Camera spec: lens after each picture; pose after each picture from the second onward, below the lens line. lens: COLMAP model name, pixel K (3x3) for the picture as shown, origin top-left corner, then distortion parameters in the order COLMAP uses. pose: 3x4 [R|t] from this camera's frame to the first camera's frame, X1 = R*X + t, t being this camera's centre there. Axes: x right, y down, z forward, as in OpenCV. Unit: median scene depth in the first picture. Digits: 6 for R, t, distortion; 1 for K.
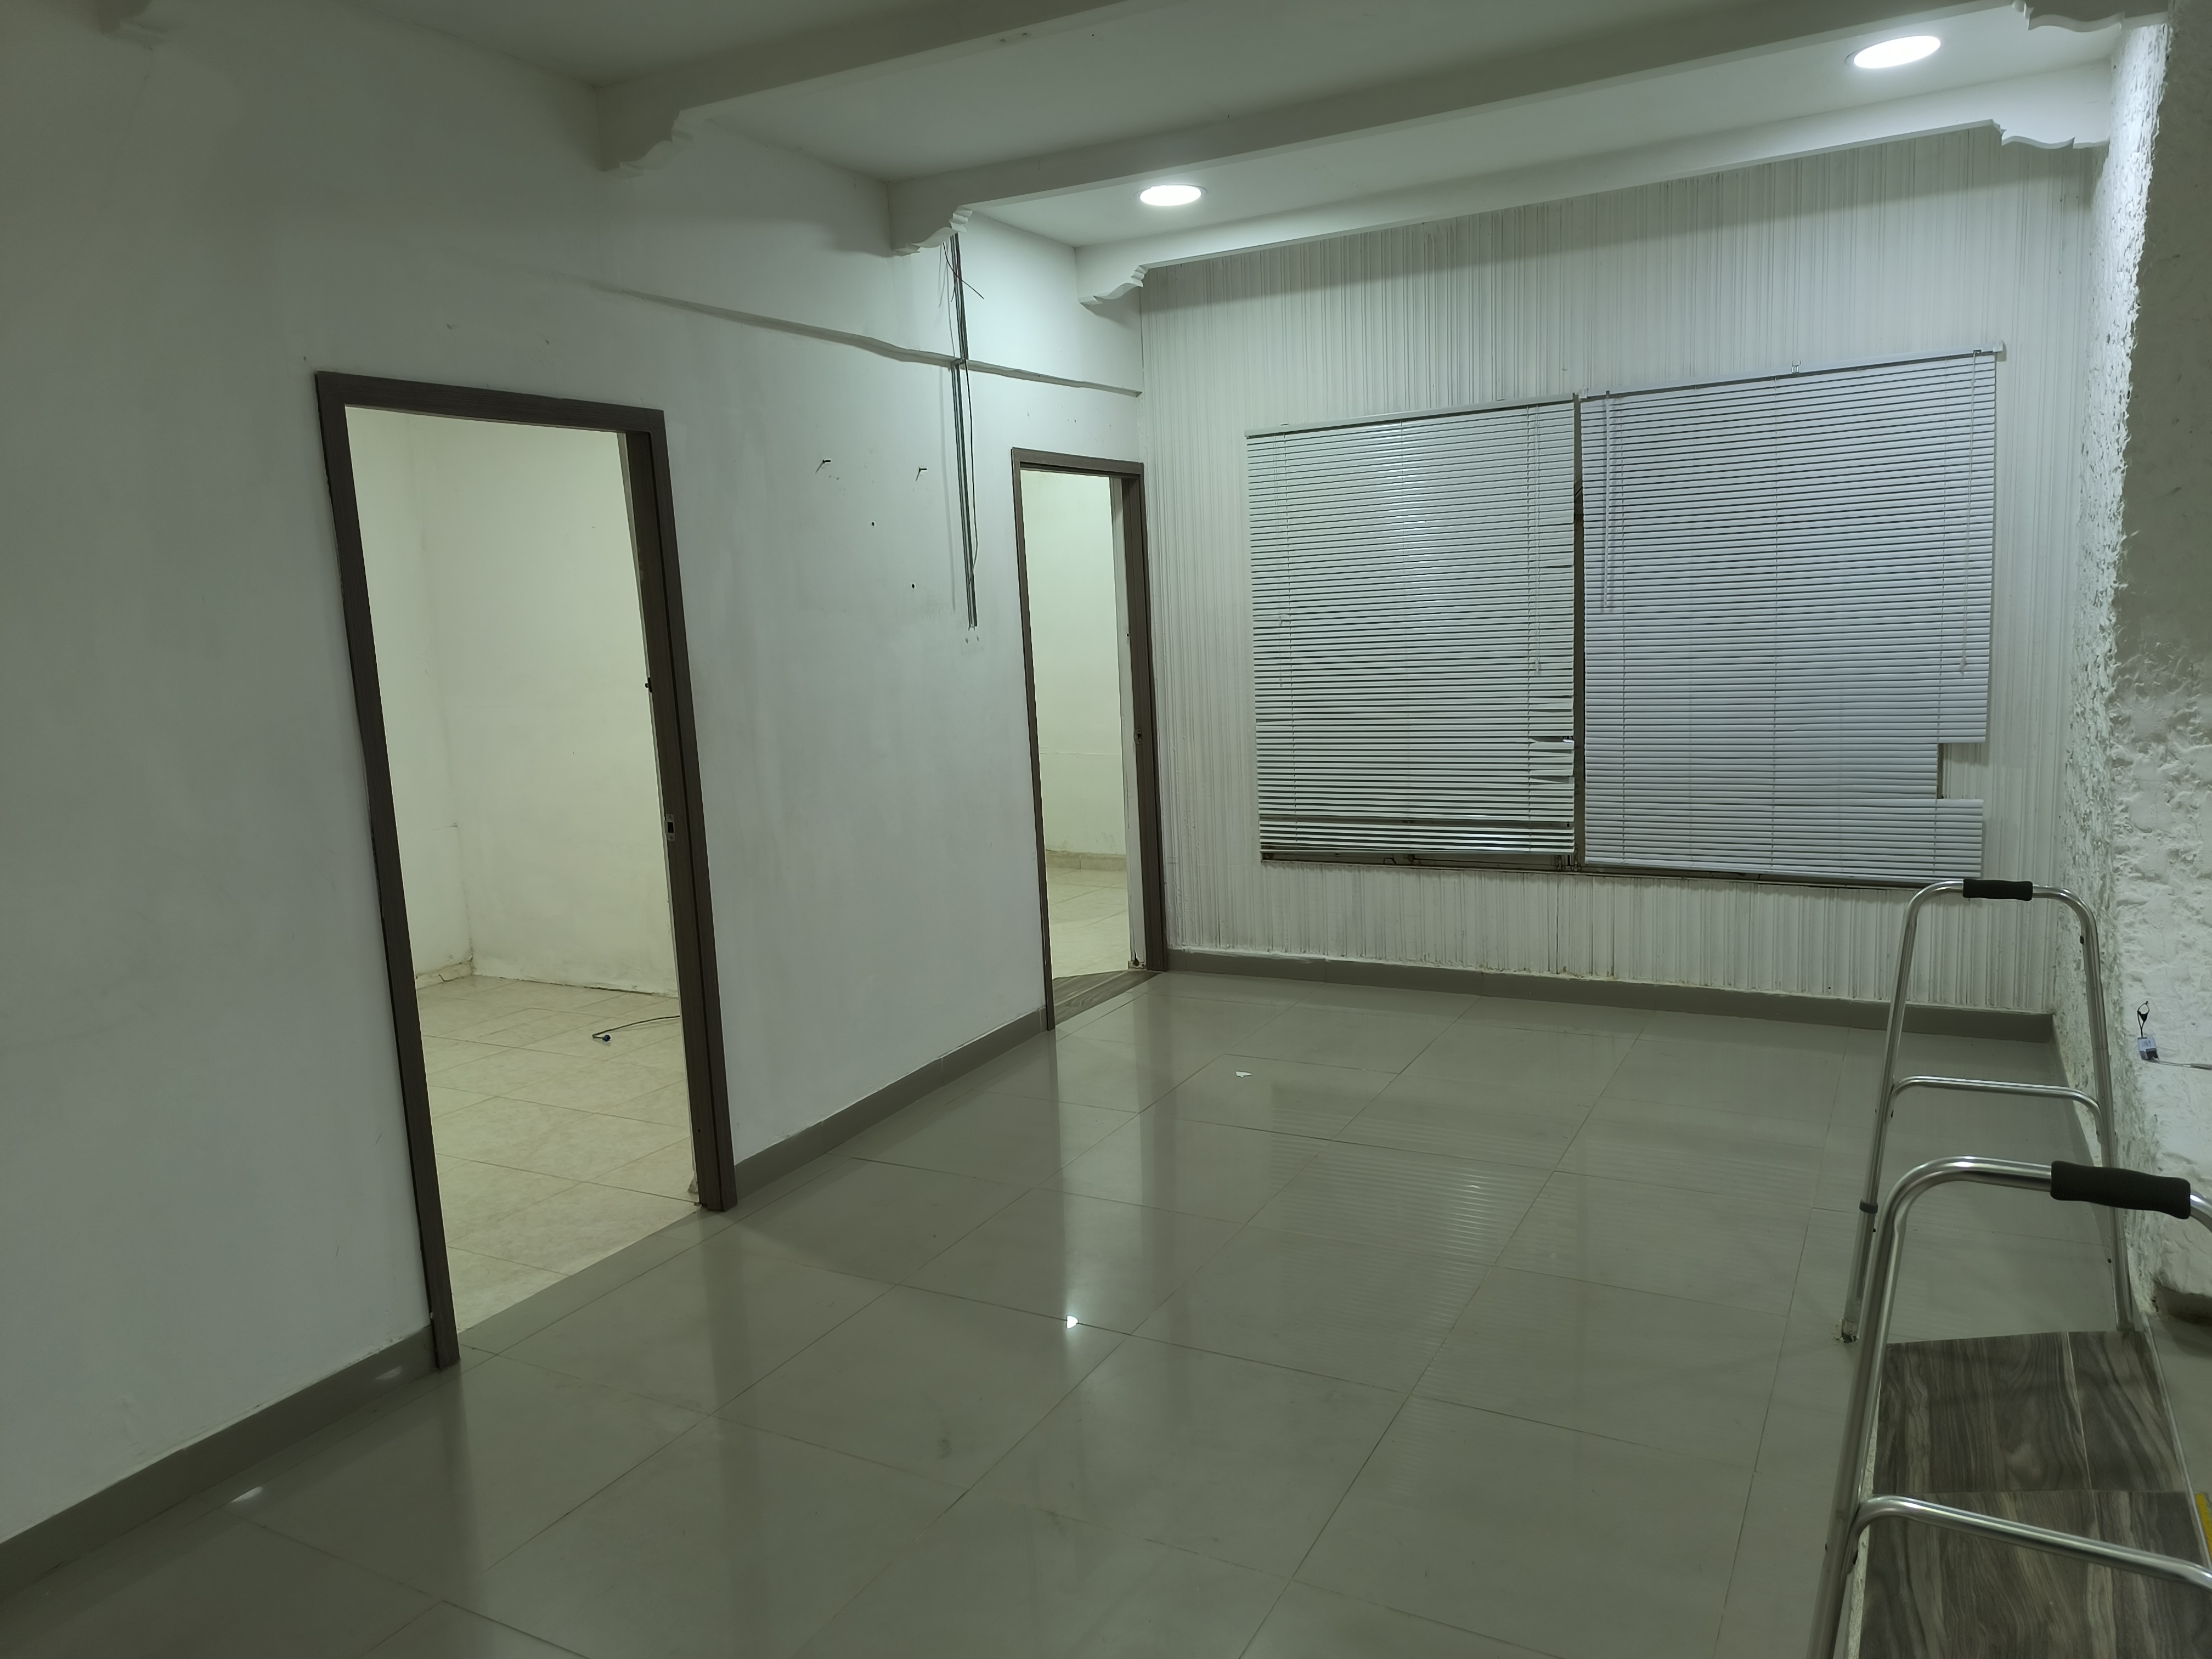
lens RADIAL K [[1549.3, 0, 1111.2], [0, 1549.3, 835.2], [0, 0, 1]] dist [0.041032, -0.007961]
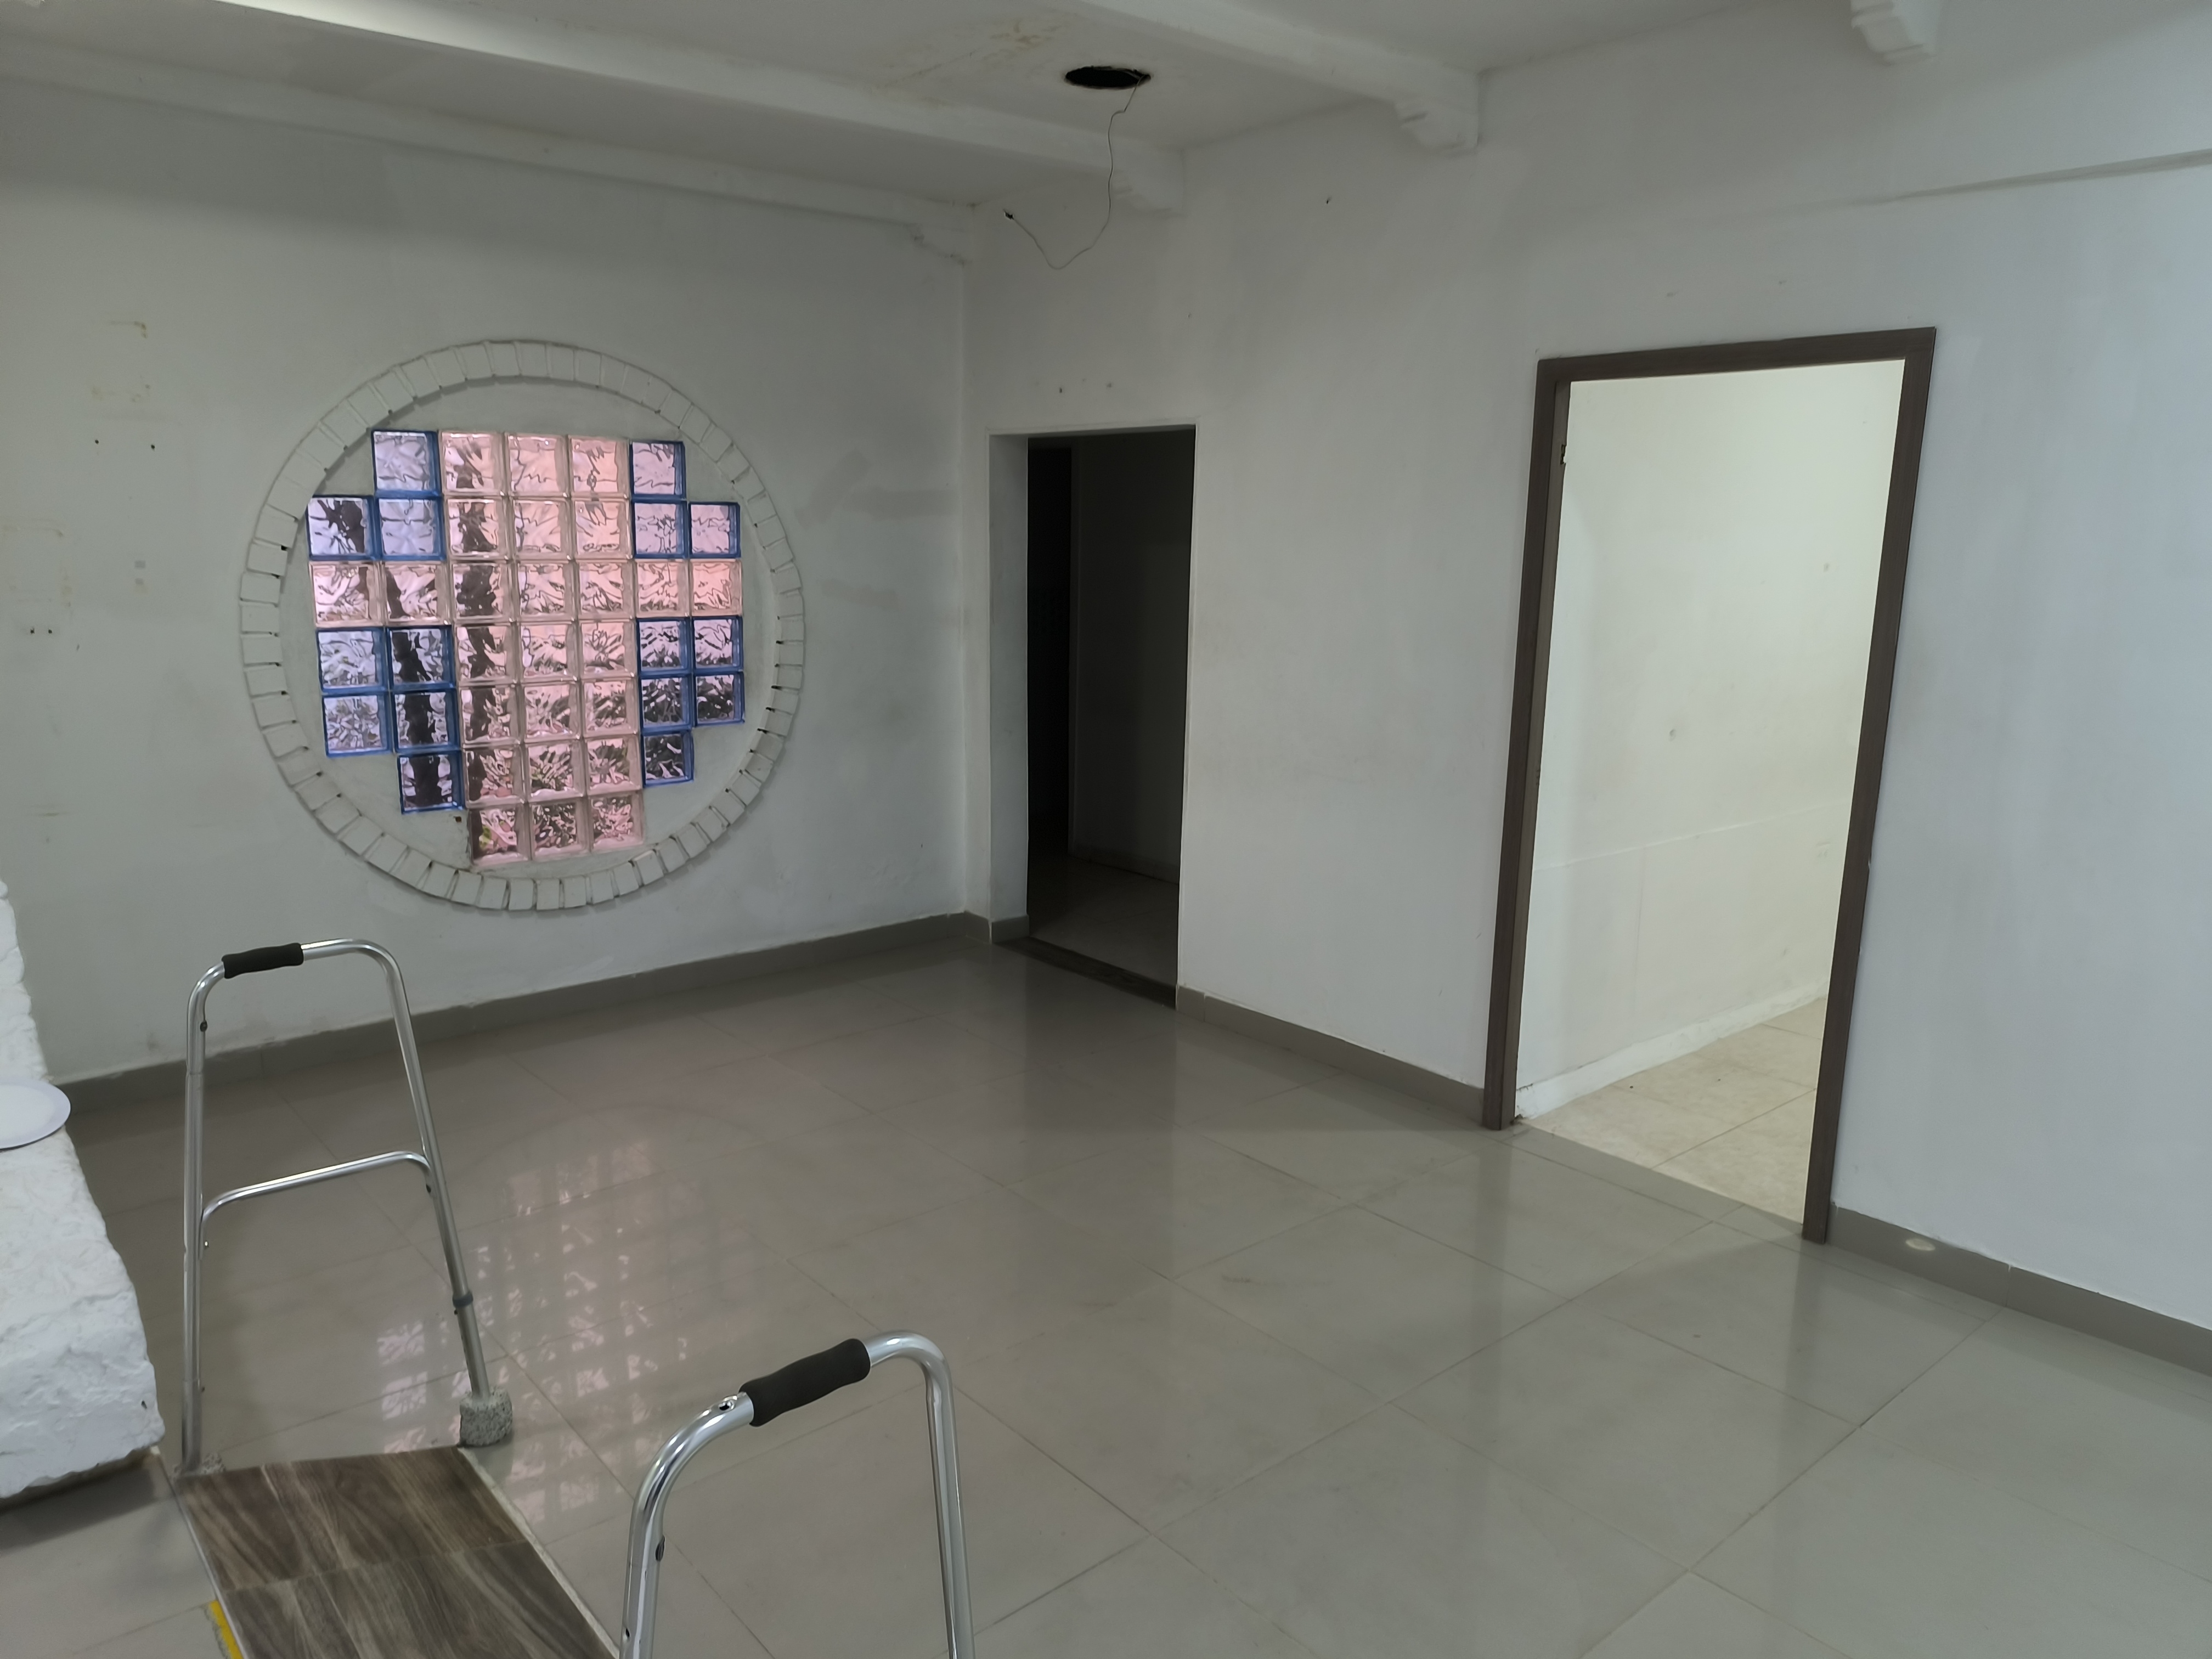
lens RADIAL K [[1549.3, 0, 1104.8], [0, 1549.3, 829.7], [0, 0, 1]] dist [0.041032, -0.007961]
pose [[-0.362486, 0.223819, -0.904715, 0.682146], [-0.143060, 0.945869, 0.291319, -0.191690], [0.920944, 0.235027, -0.310845, 0.884548]]
